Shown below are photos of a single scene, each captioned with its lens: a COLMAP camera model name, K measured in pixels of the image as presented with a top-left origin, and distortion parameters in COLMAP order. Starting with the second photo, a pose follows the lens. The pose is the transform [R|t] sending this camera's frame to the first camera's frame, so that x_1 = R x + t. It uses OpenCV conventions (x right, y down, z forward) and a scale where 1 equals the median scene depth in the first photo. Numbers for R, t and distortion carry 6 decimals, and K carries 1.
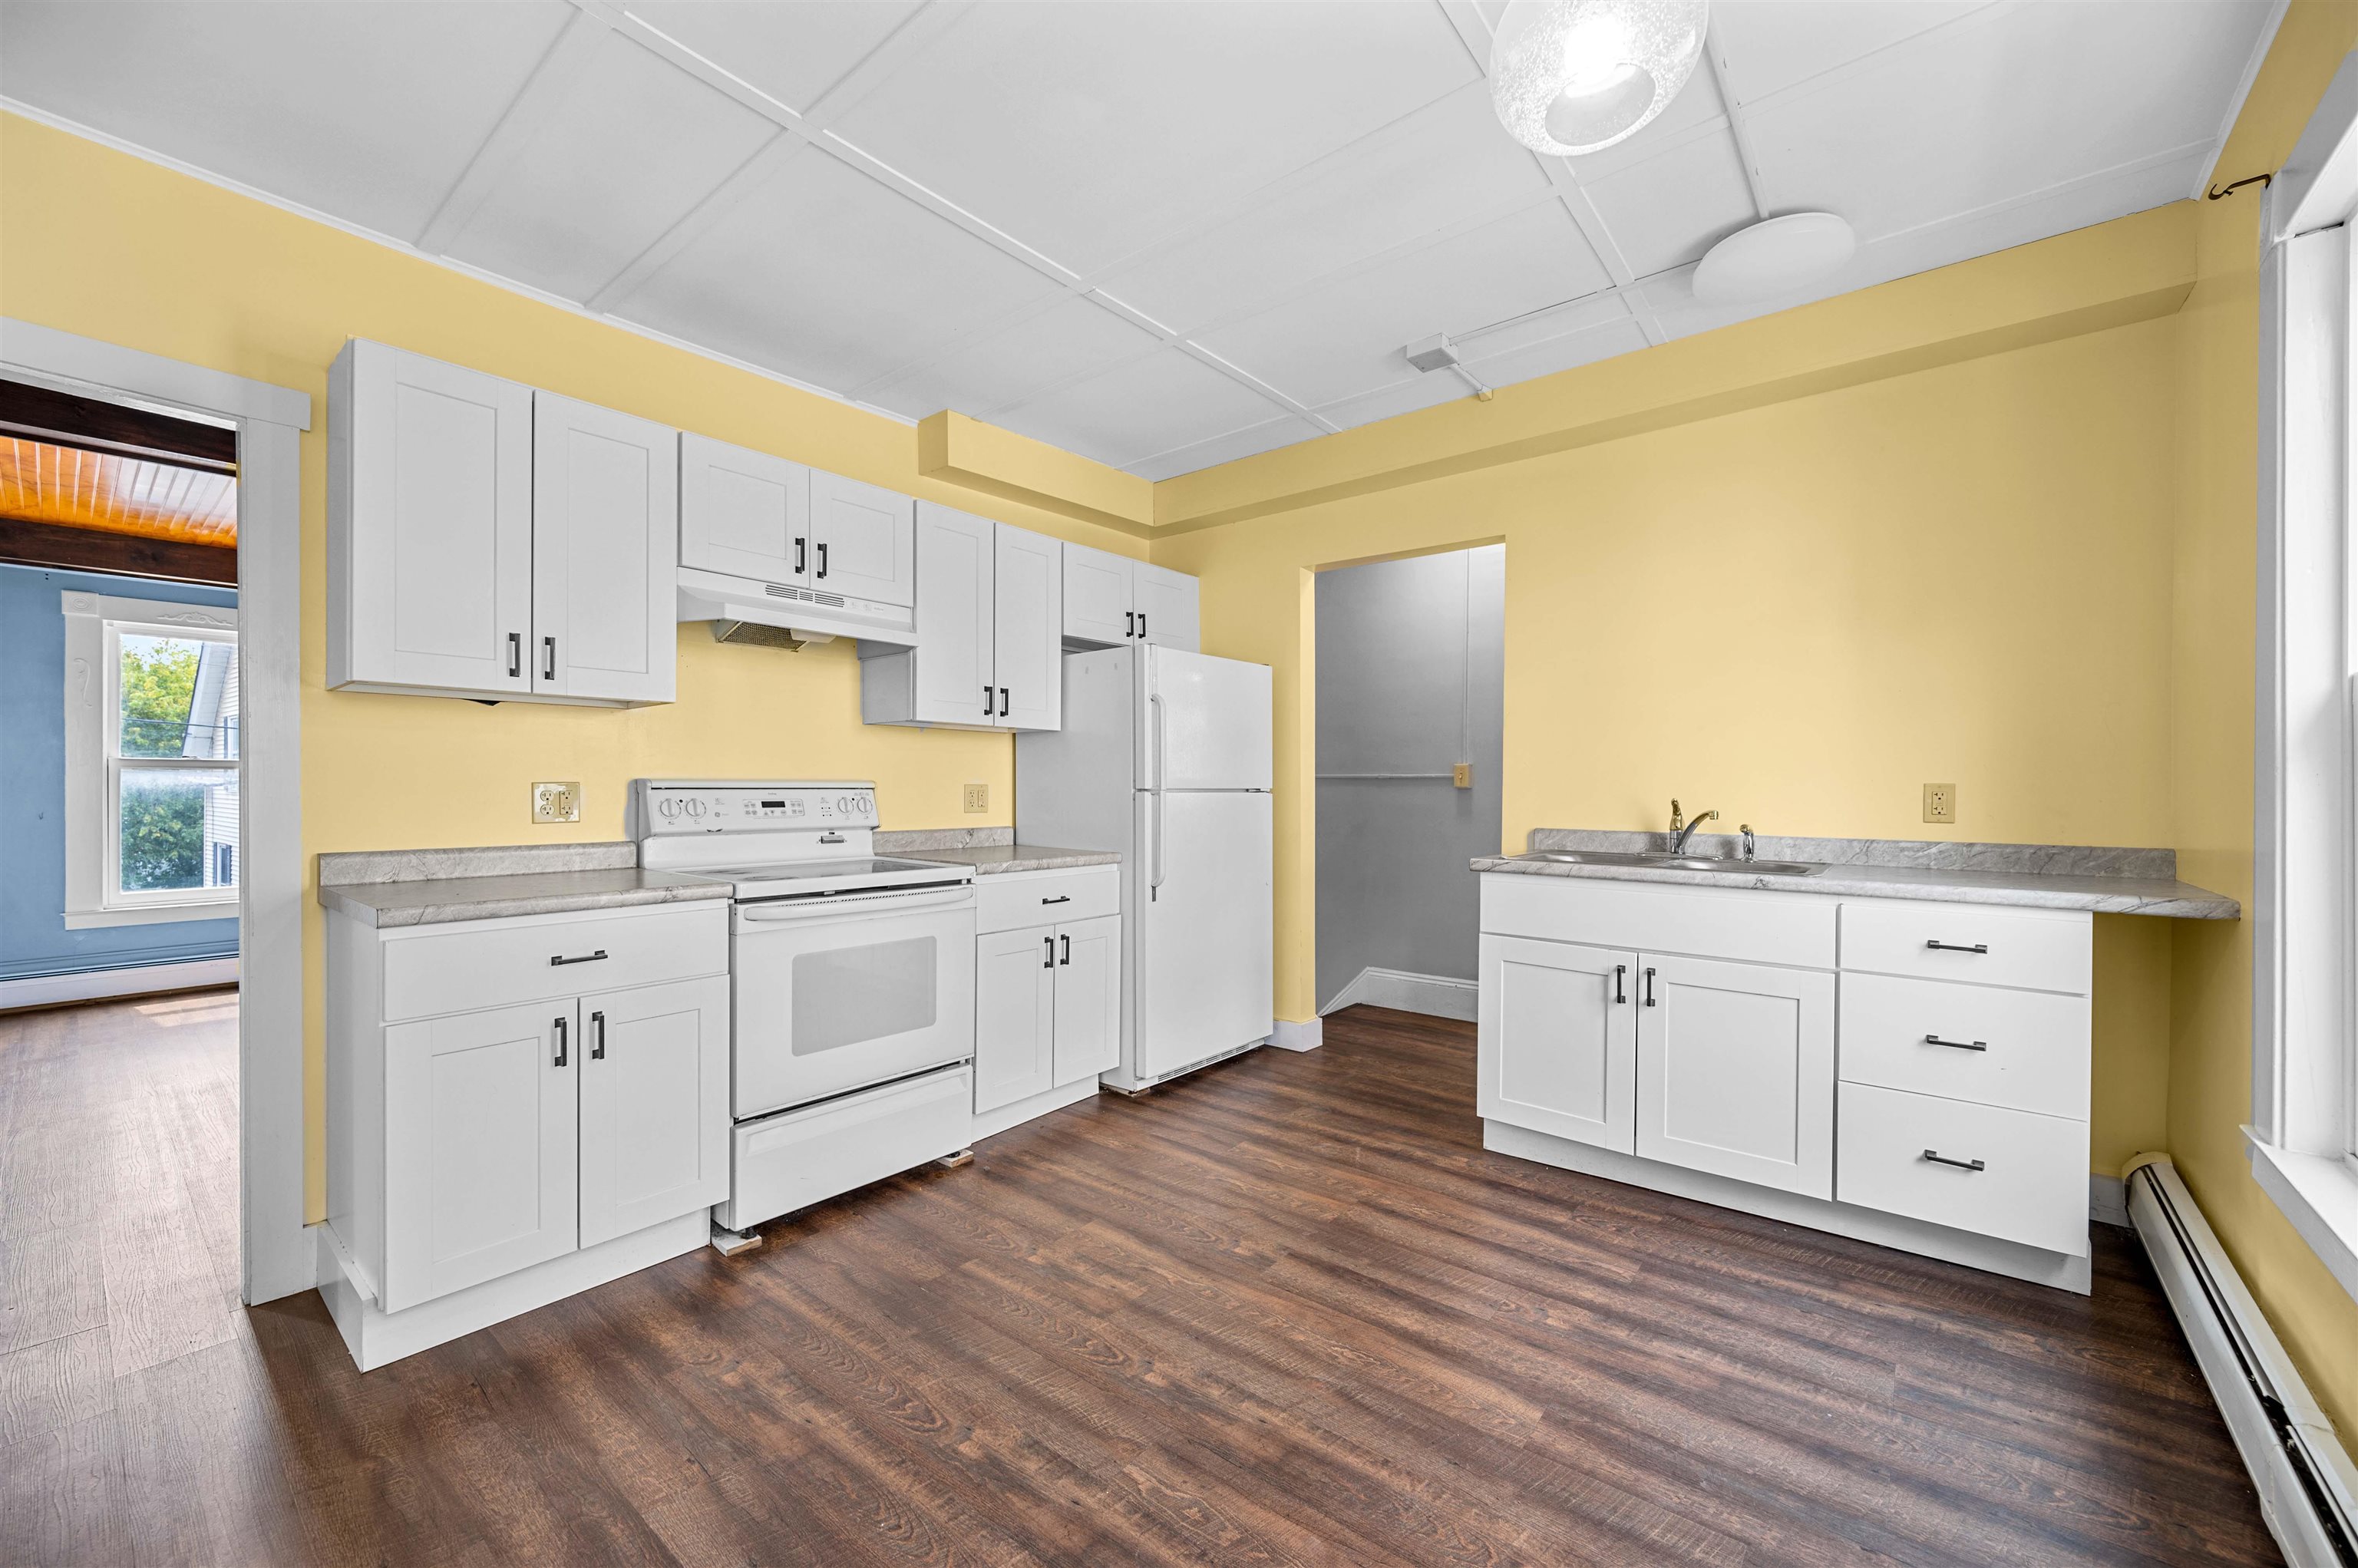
lens RADIAL K [[938.6, 0, 1177.1], [0, 938.6, 791.5], [0, 0, 1]] dist [0.000304, -0.000004]
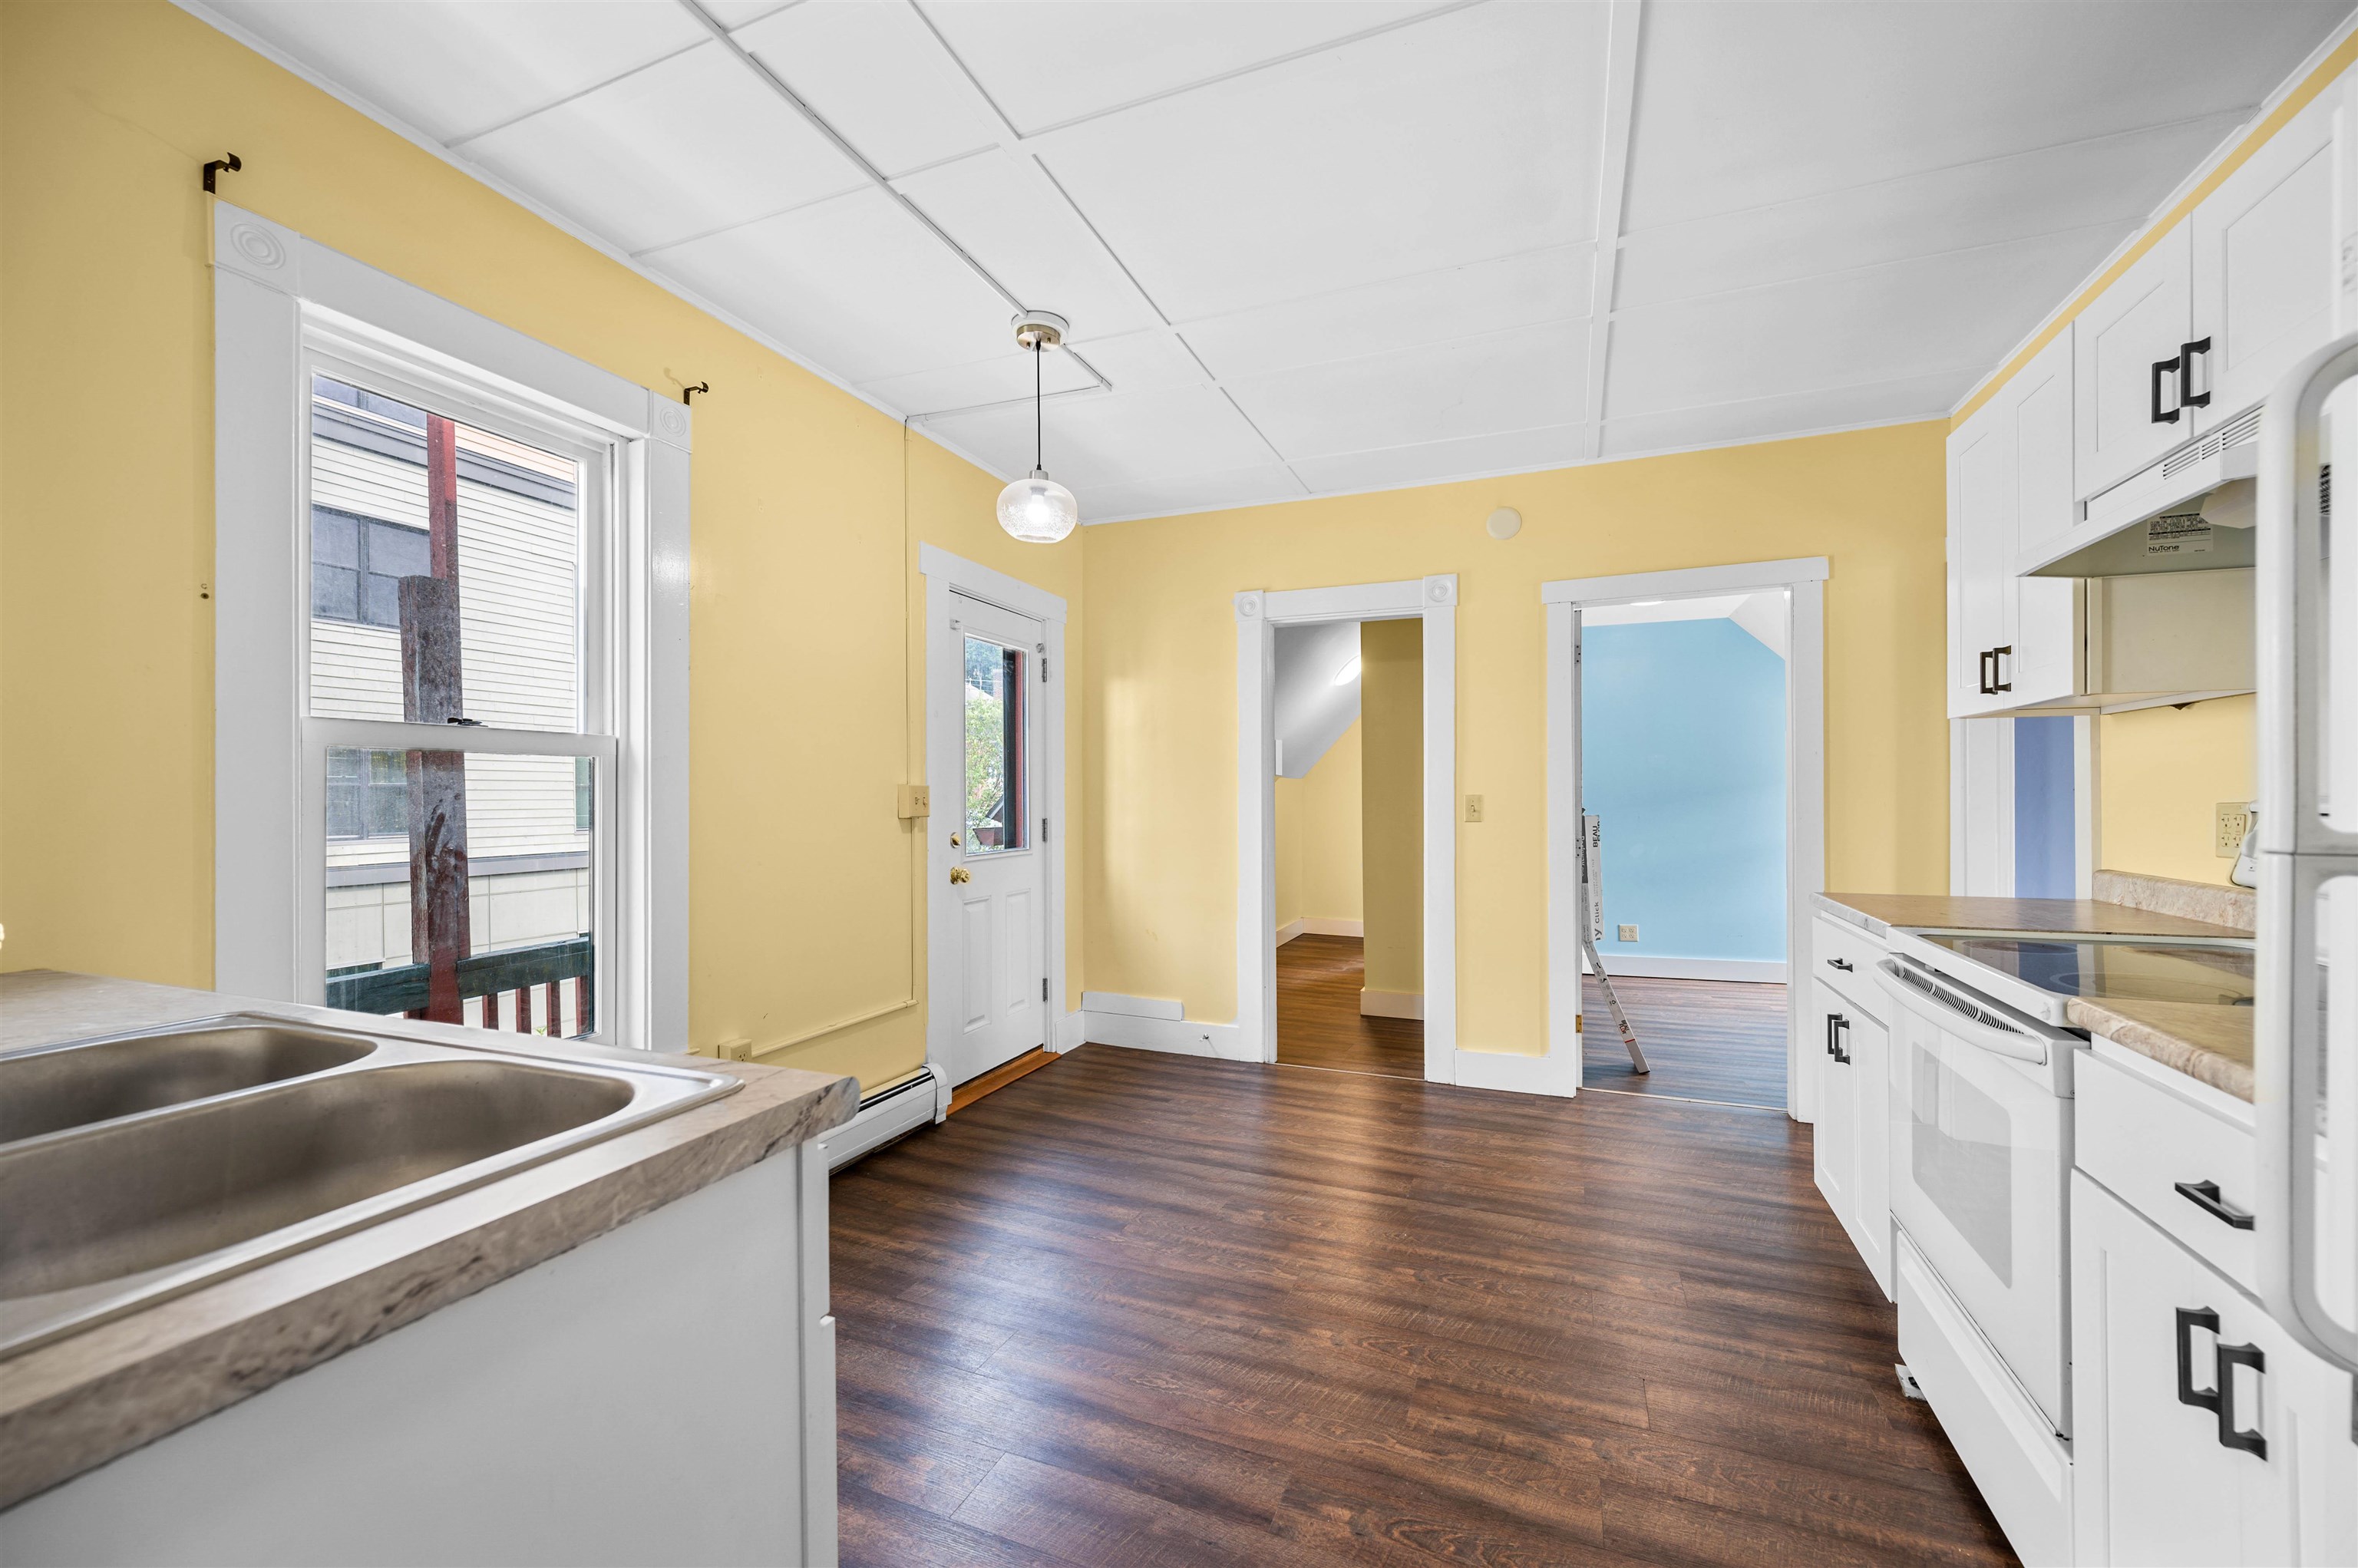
lens RADIAL K [[938.6, 0, 1181.2], [0, 938.6, 793.2], [0, 0, 1]] dist [0.000304, -0.000004]
pose [[-0.957161, 0.003746, -0.289531, 0.462013], [0.004419, 0.999989, -0.001673, -0.025955], [0.289521, -0.002881, -0.957167, 2.023106]]
